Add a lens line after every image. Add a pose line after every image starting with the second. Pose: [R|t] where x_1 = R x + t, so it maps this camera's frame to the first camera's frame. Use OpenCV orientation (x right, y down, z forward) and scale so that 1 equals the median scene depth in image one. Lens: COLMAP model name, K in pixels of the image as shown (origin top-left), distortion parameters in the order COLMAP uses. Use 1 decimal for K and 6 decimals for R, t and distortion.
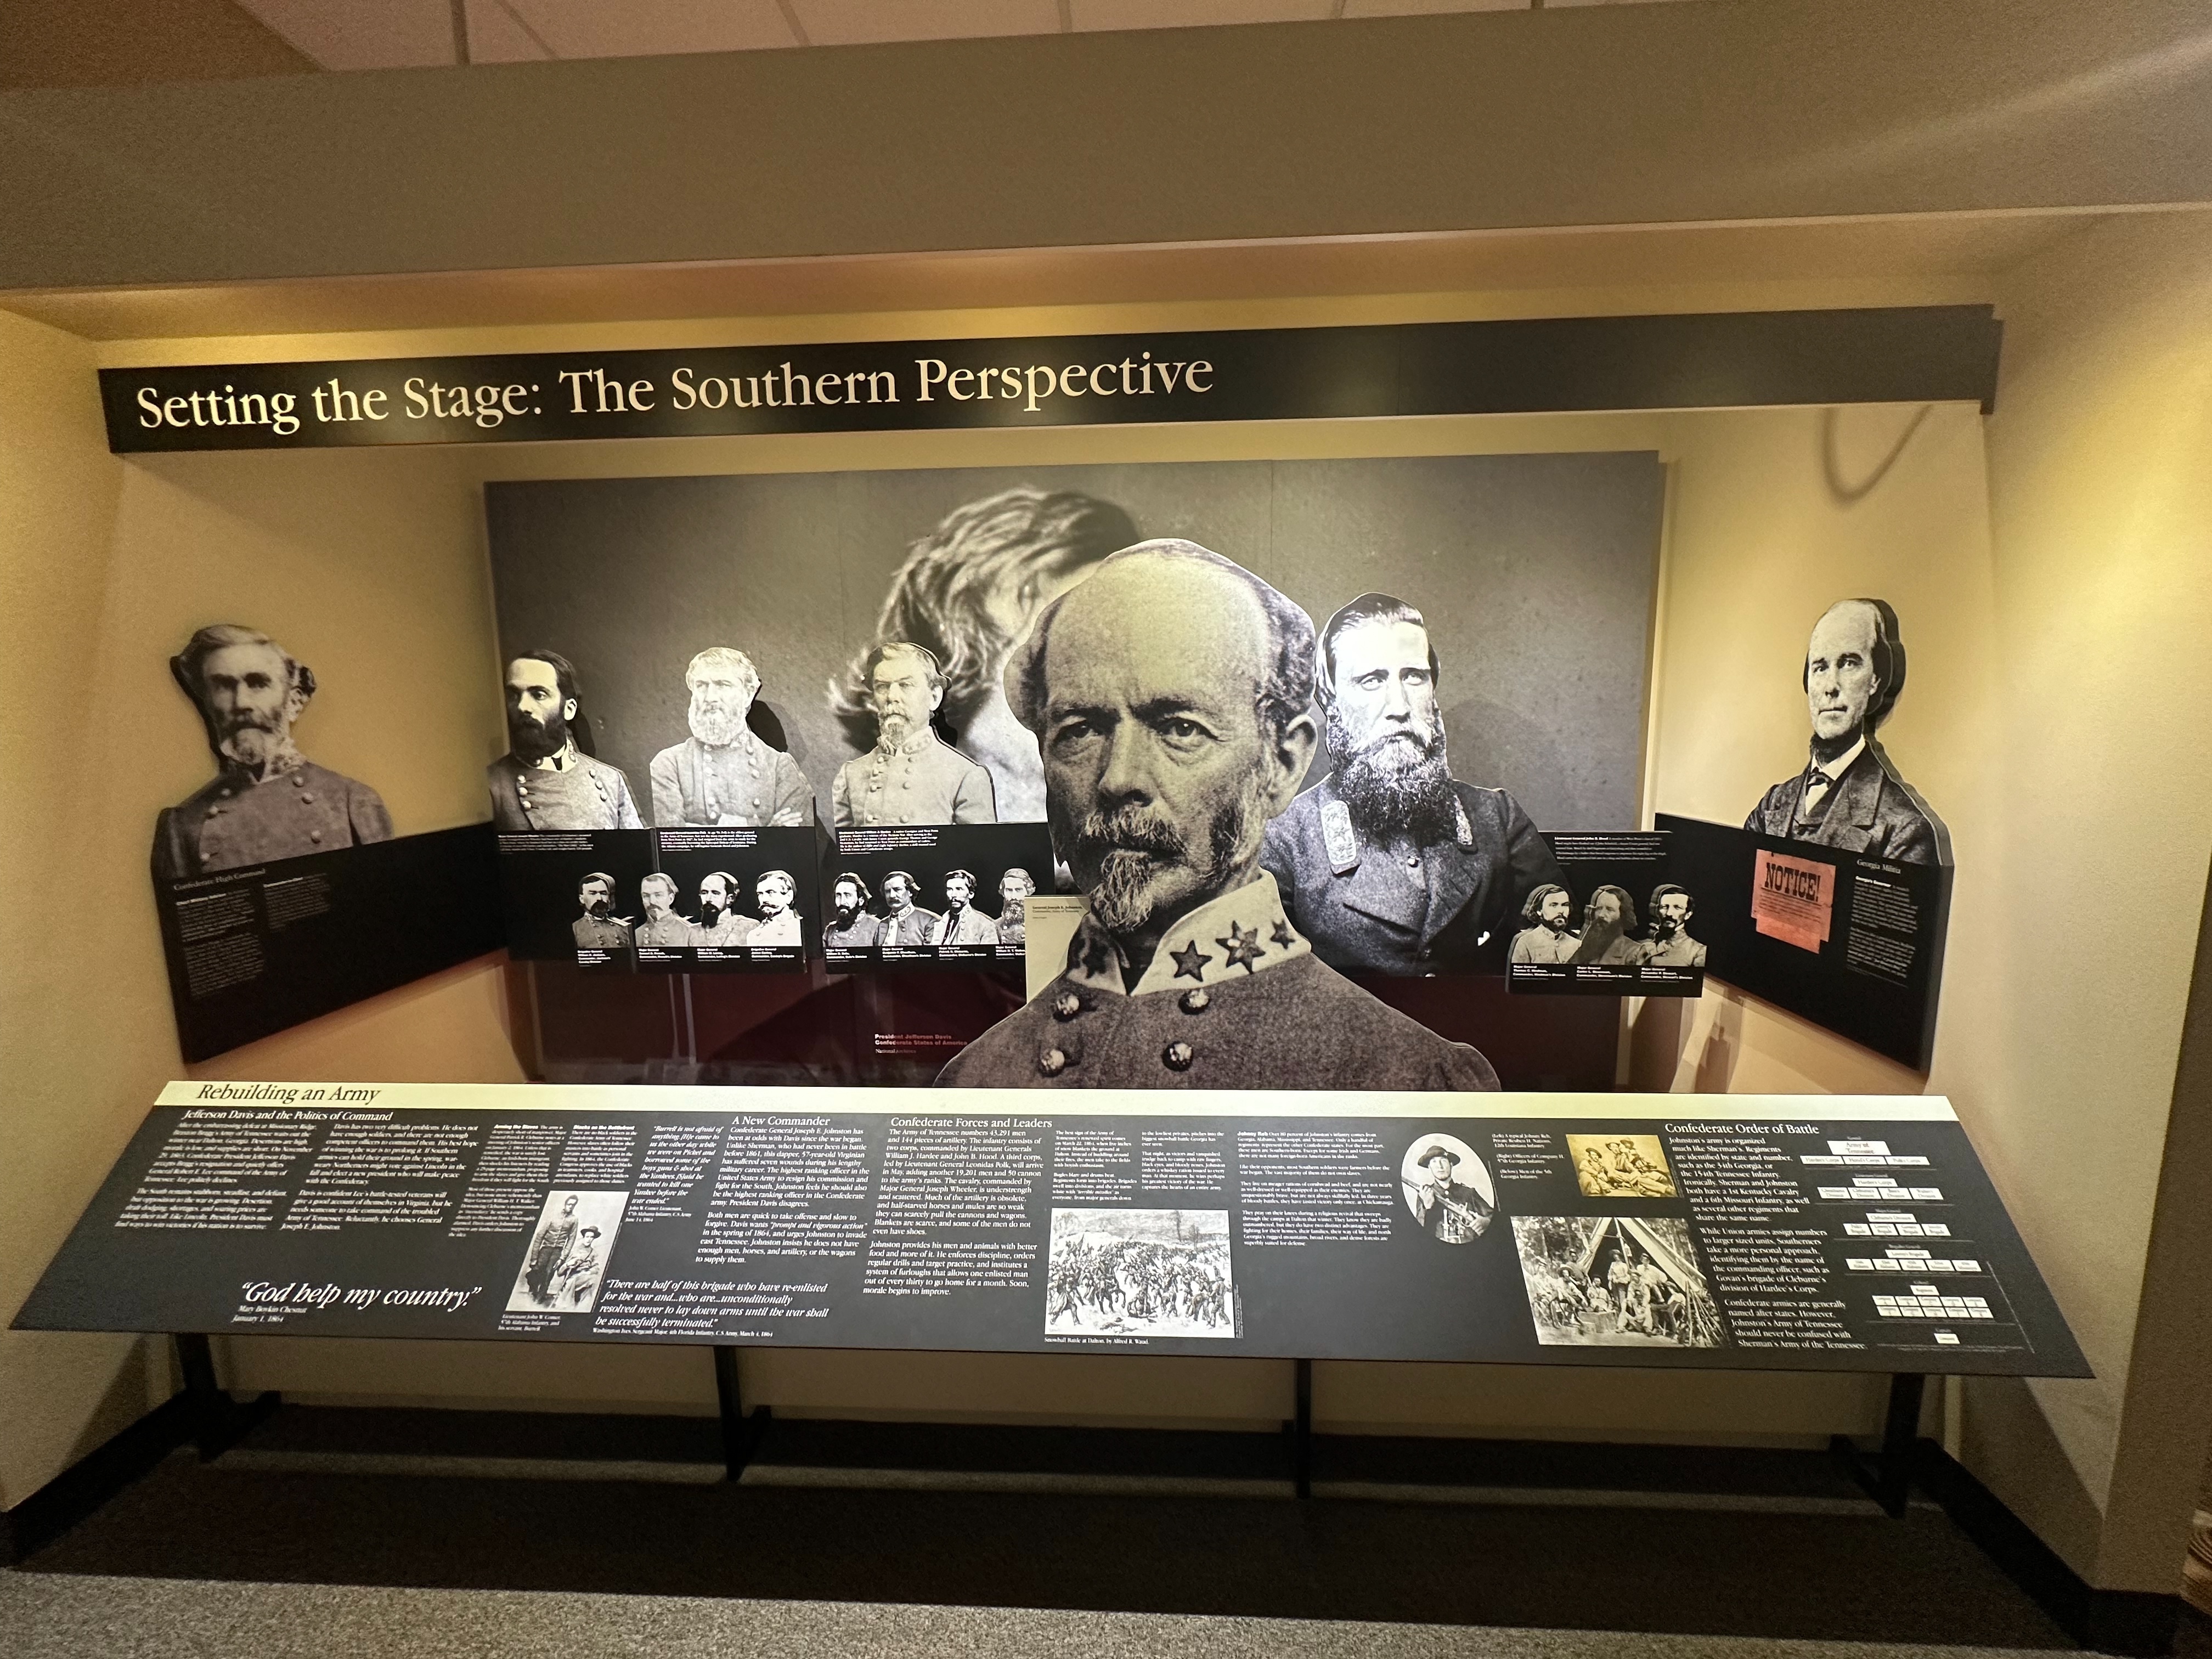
lens RADIAL K [[786.9, 0, 1109.9], [0, 786.9, 770.8], [0, 0, 1]] dist [-0.000846, -0.000470]
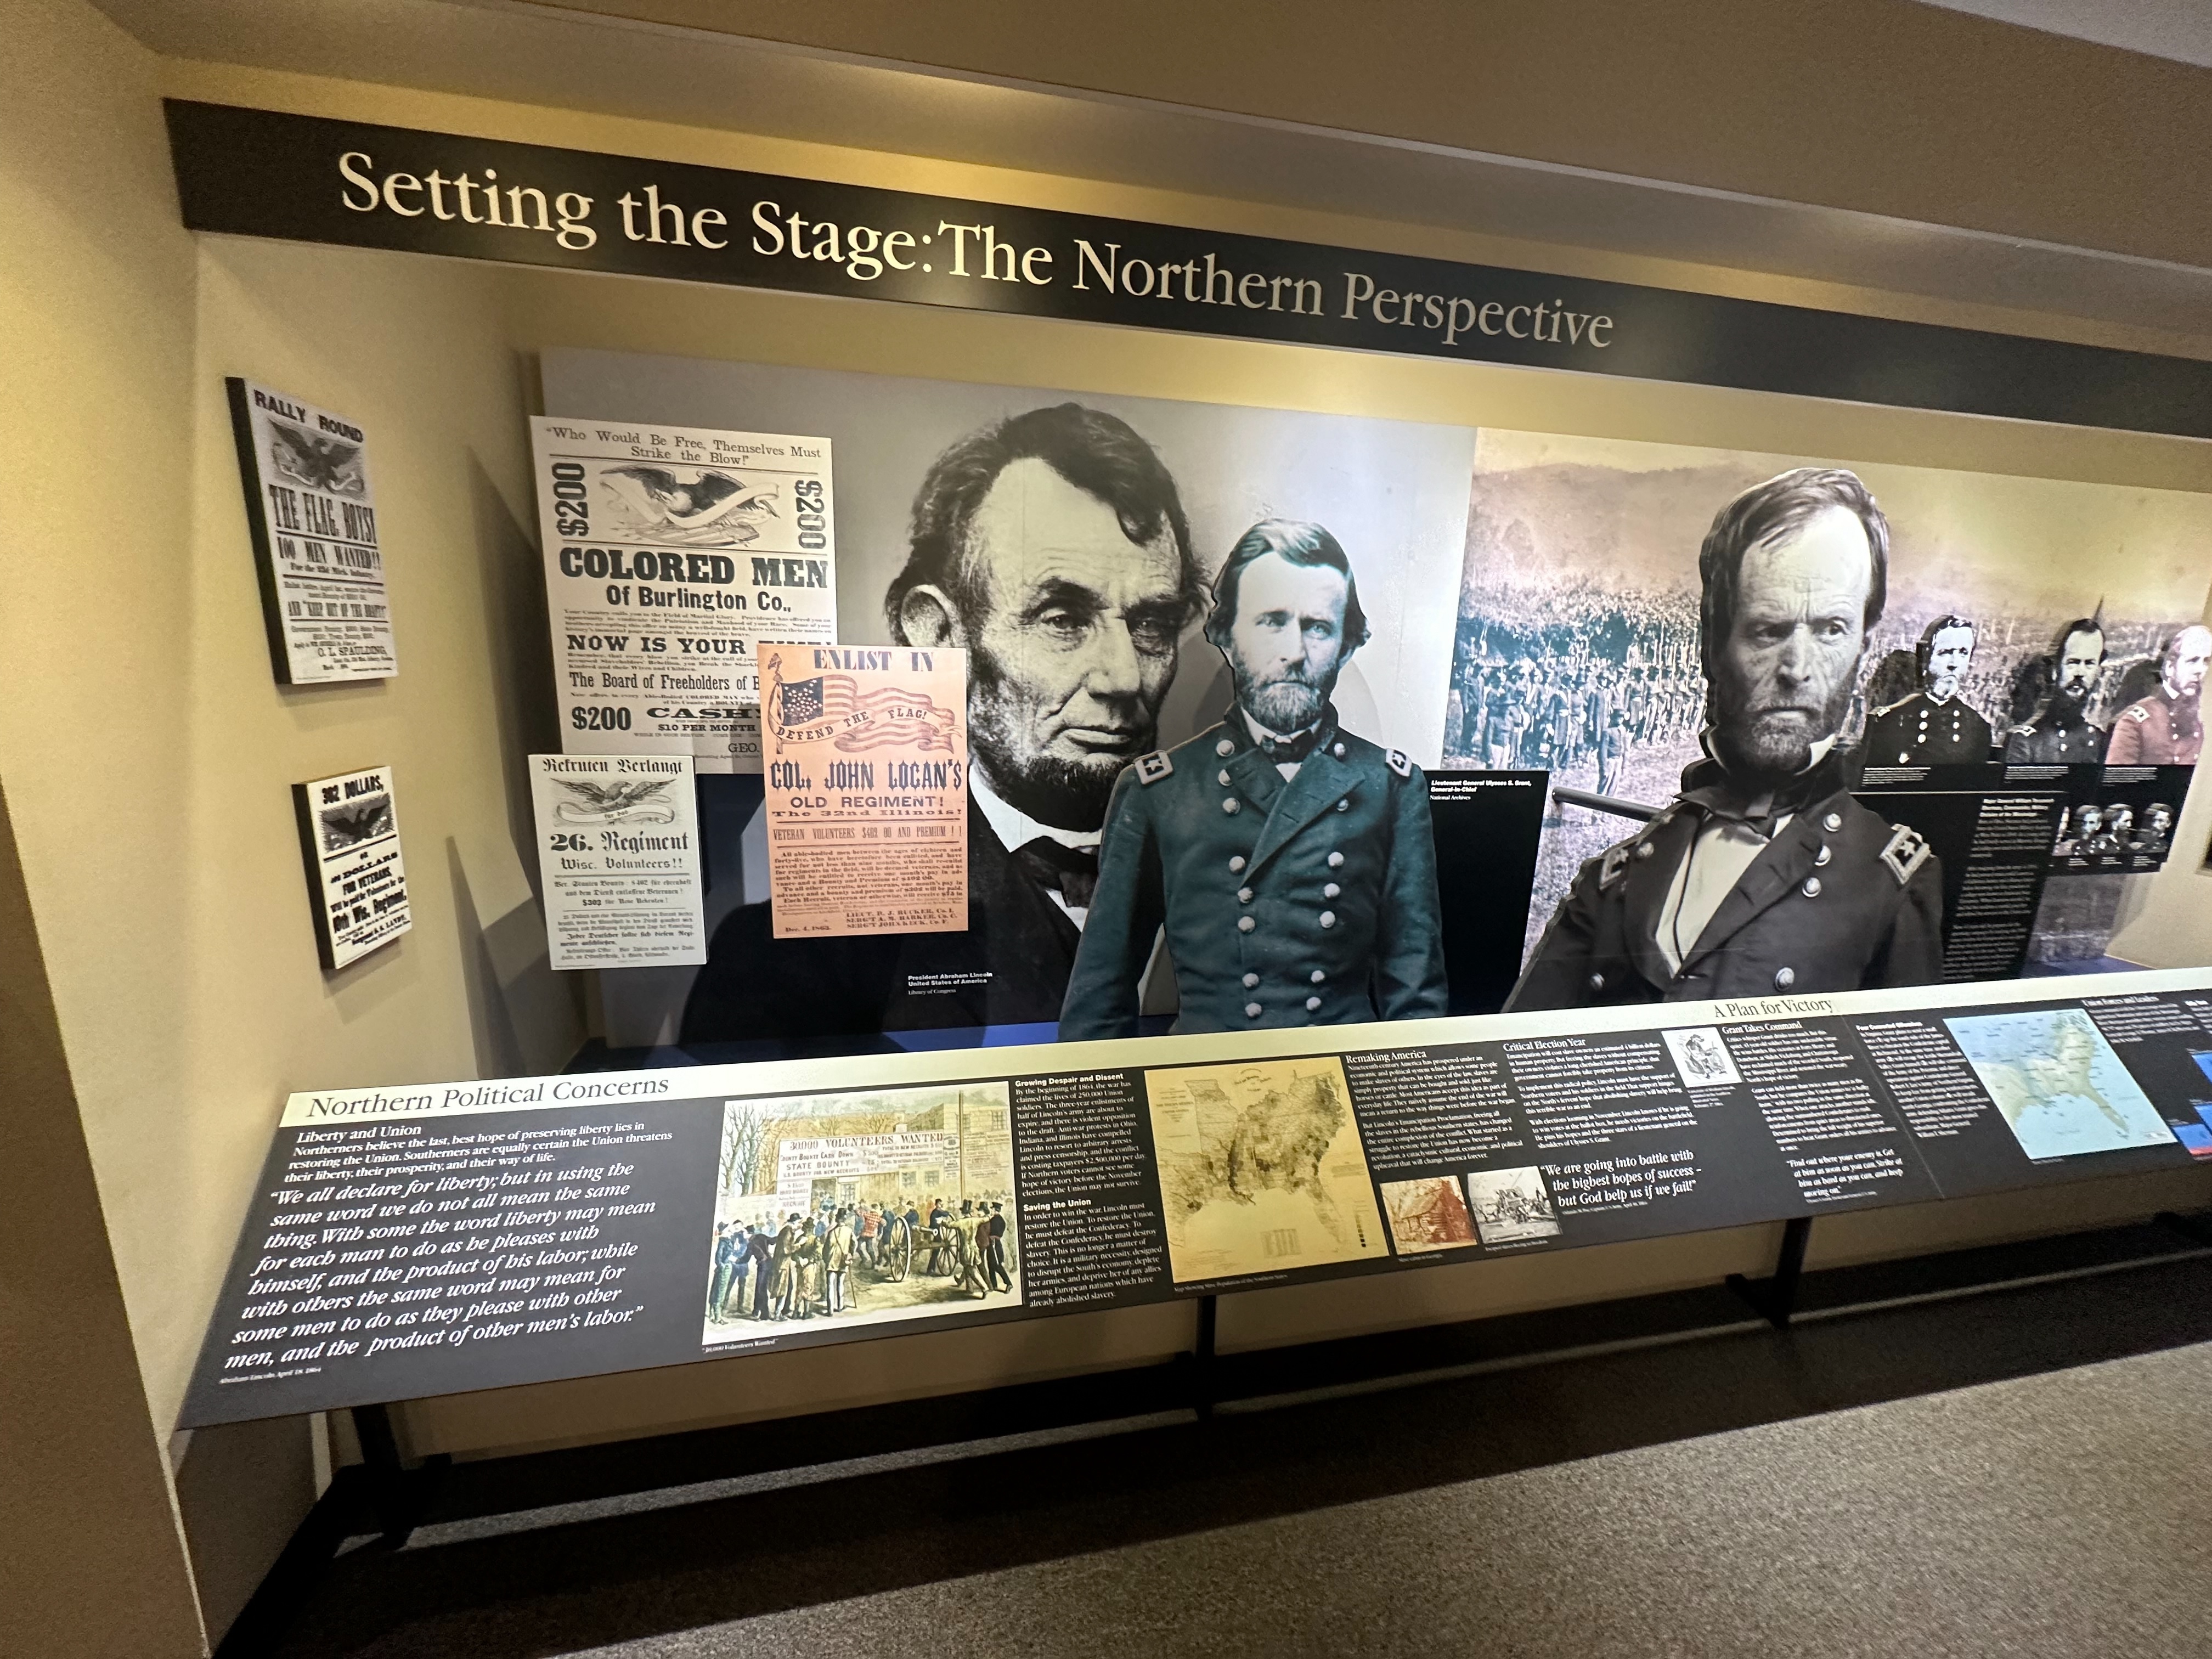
lens RADIAL K [[827.2, 0, 1235.5], [0, 827.2, 776.2], [0, 0, 1]] dist [-0.004035, -0.000012]
pose [[0.971164, 0.007618, 0.238292, -0.598419], [-0.026364, 0.996791, 0.075580, 0.001793], [-0.236951, -0.079683, 0.968248, 0.036721]]
